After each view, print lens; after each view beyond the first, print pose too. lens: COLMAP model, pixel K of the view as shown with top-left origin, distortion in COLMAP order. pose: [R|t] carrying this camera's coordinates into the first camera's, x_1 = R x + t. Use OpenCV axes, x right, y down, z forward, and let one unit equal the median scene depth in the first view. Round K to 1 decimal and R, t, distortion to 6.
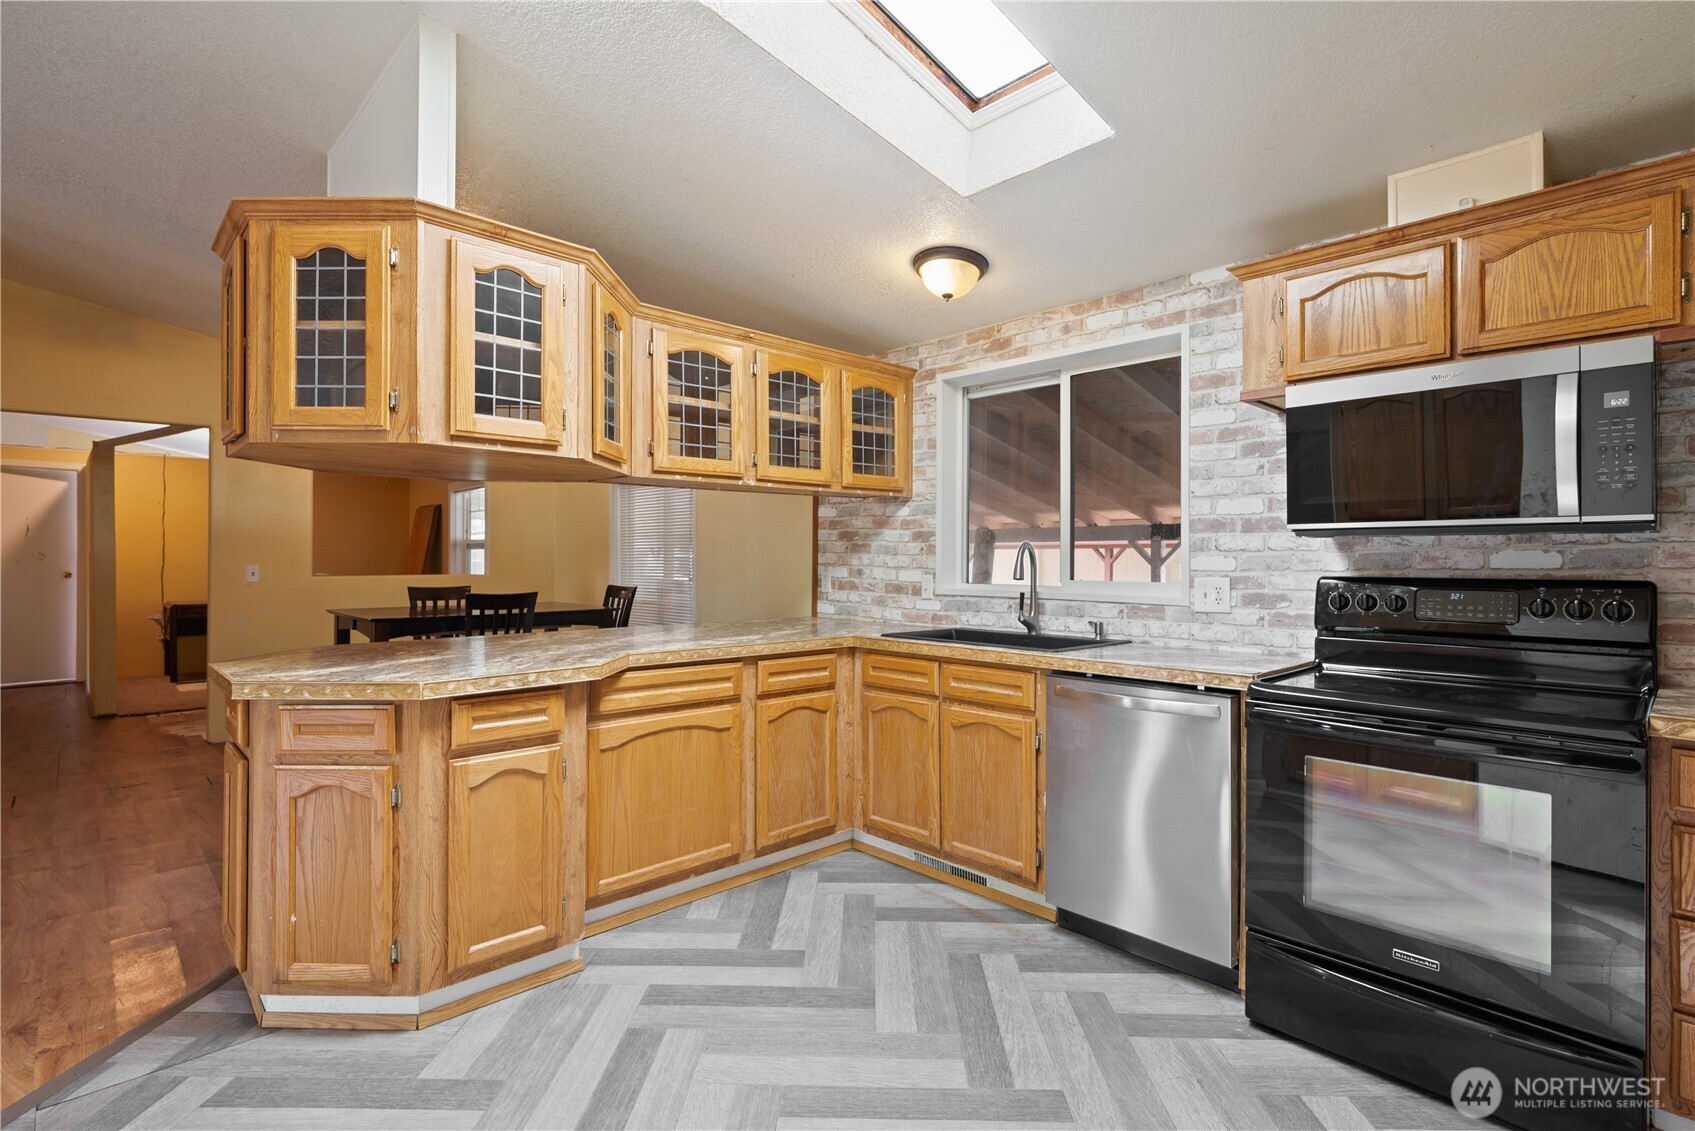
lens RADIAL K [[802.7, 0, 895.5], [0, 802.7, 563.3], [0, 0, 1]] dist [-0.002199, -0.001071]
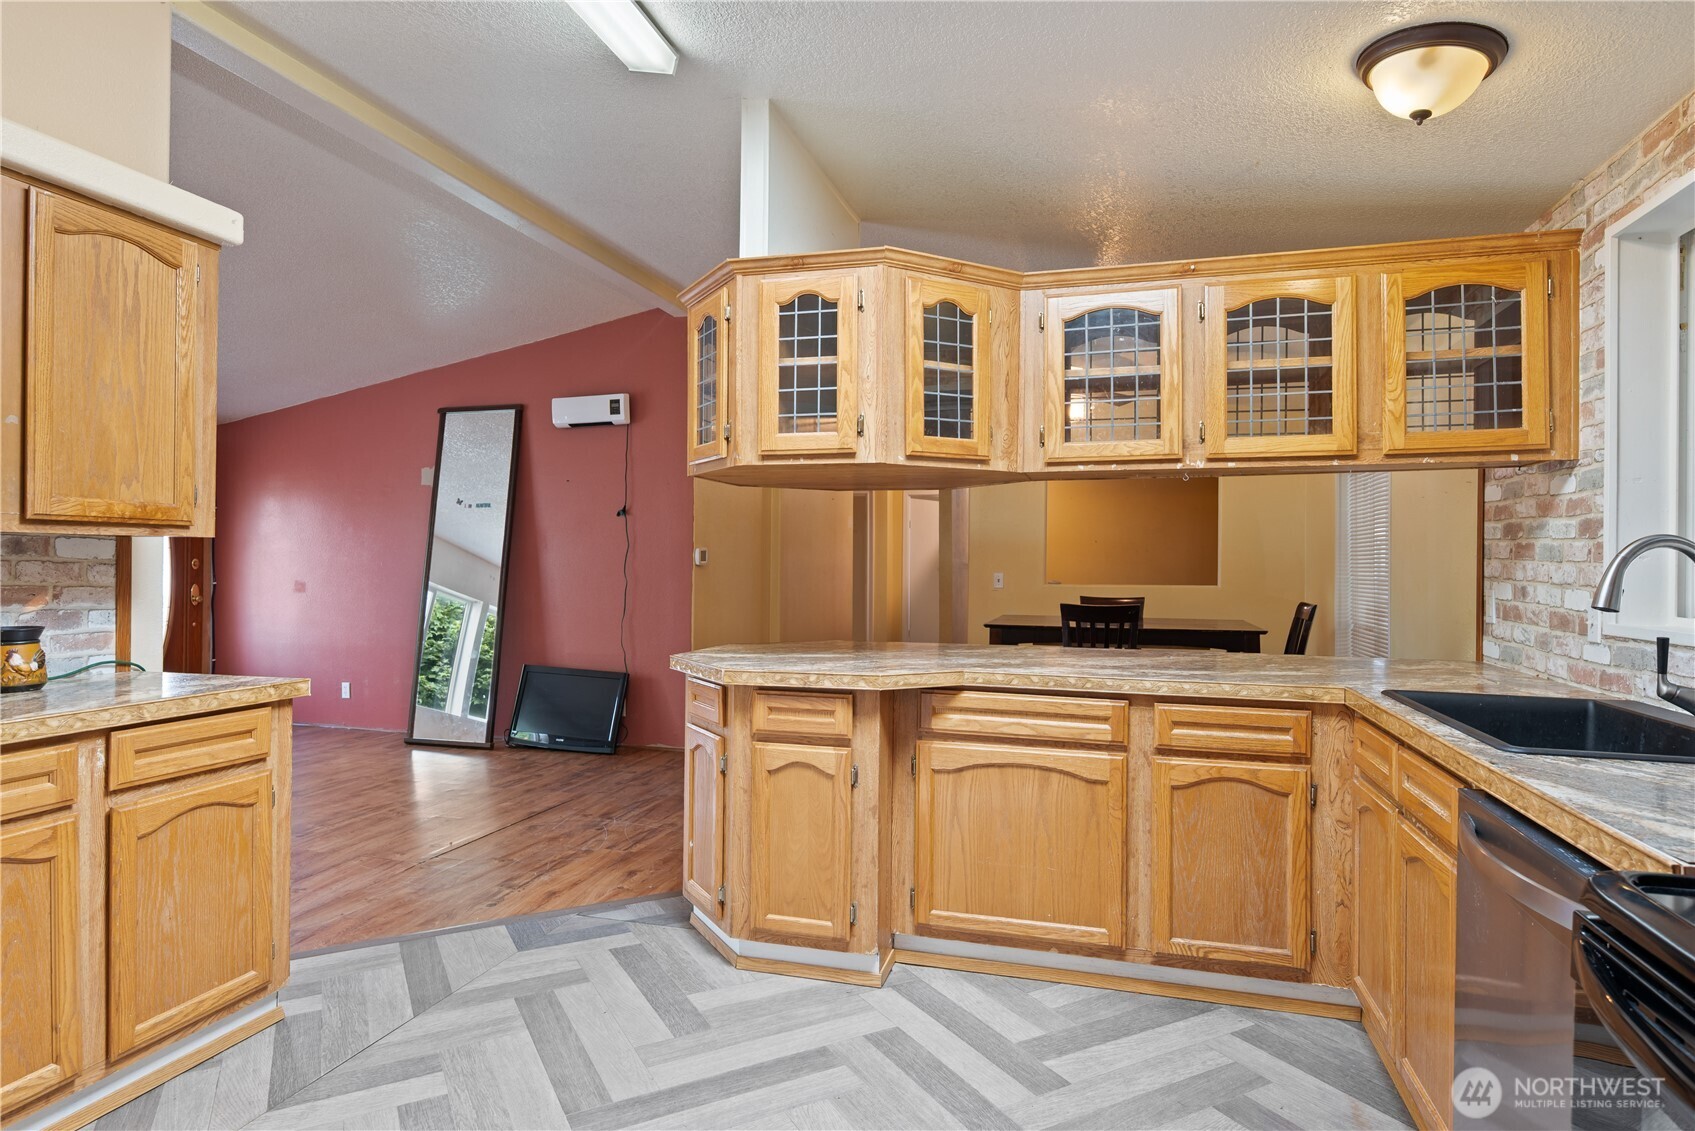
lens RADIAL K [[976.7, 0, 847.5], [0, 976.7, 565.5], [0, 0, 1]] dist [-0.004257, 0.000323]
pose [[0.481493, 0.001763, -0.876448, 0.543758], [-0.010850, 0.999933, -0.003950, -0.000022], [0.876383, 0.011411, 0.481480, 0.338090]]
